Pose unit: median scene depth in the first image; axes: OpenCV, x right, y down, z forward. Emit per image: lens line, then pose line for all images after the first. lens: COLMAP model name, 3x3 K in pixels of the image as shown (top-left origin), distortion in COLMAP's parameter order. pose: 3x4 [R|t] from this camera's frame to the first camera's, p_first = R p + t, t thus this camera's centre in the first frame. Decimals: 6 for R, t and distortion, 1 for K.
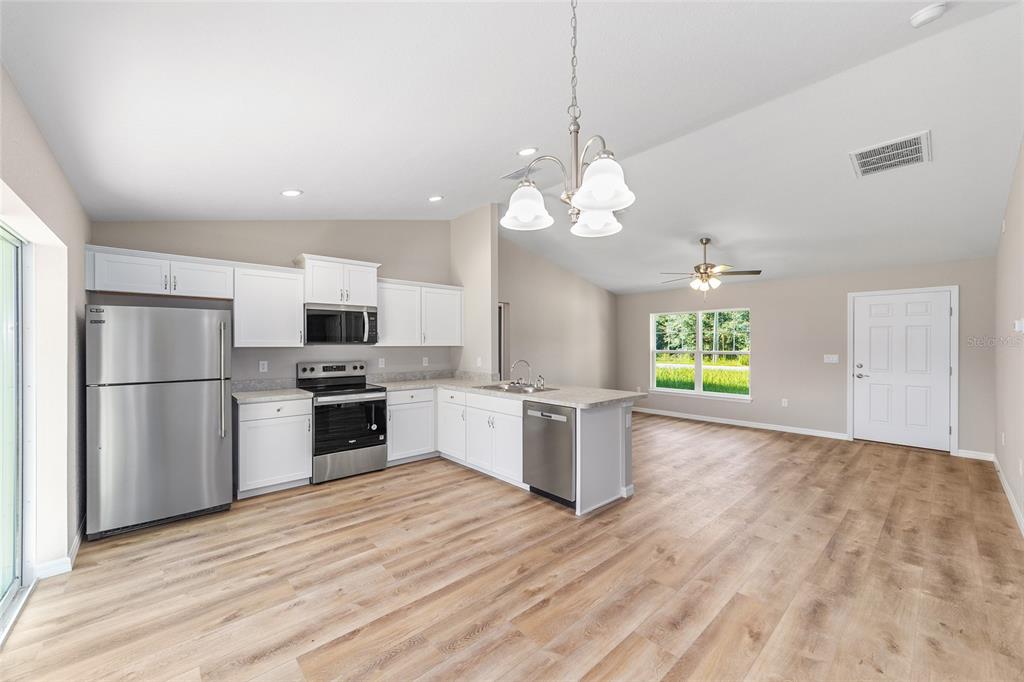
lens RADIAL K [[393.2, 0, 507.9], [0, 393.2, 343.3], [0, 0, 1]] dist [-0.002019, 0.000123]
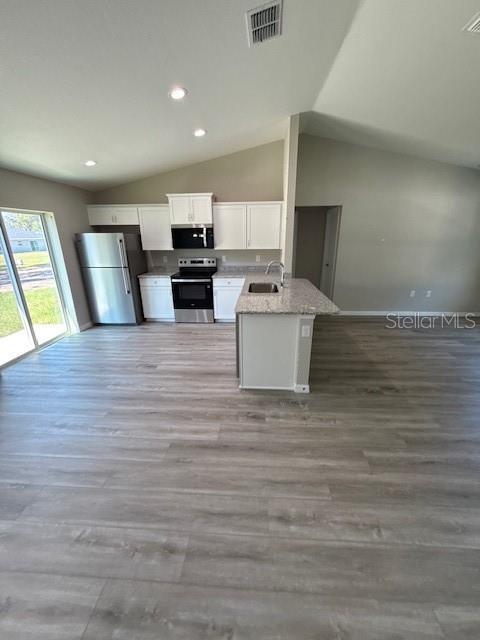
lens RADIAL K [[257.4, 0, 242.3], [0, 257.4, 319.7], [0, 0, 1]] dist [0.000022, -0.000304]
pose [[0.703939, 0.217013, -0.676295, 0.593568], [0.011190, 0.948672, 0.316063, -0.058899], [0.710173, -0.230056, 0.665379, 0.362724]]
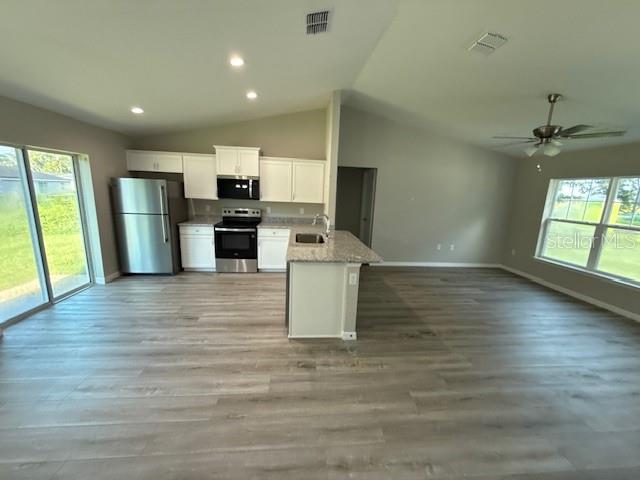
lens RADIAL K [[257.4, 0, 320.0], [0, 257.4, 240.0], [0, 0, 1]] dist [0.000022, -0.000304]
pose [[0.802874, 0.147371, -0.577646, 0.586739], [-0.039367, 0.979954, 0.195293, -0.058661], [0.594847, -0.134056, 0.792582, 0.315299]]
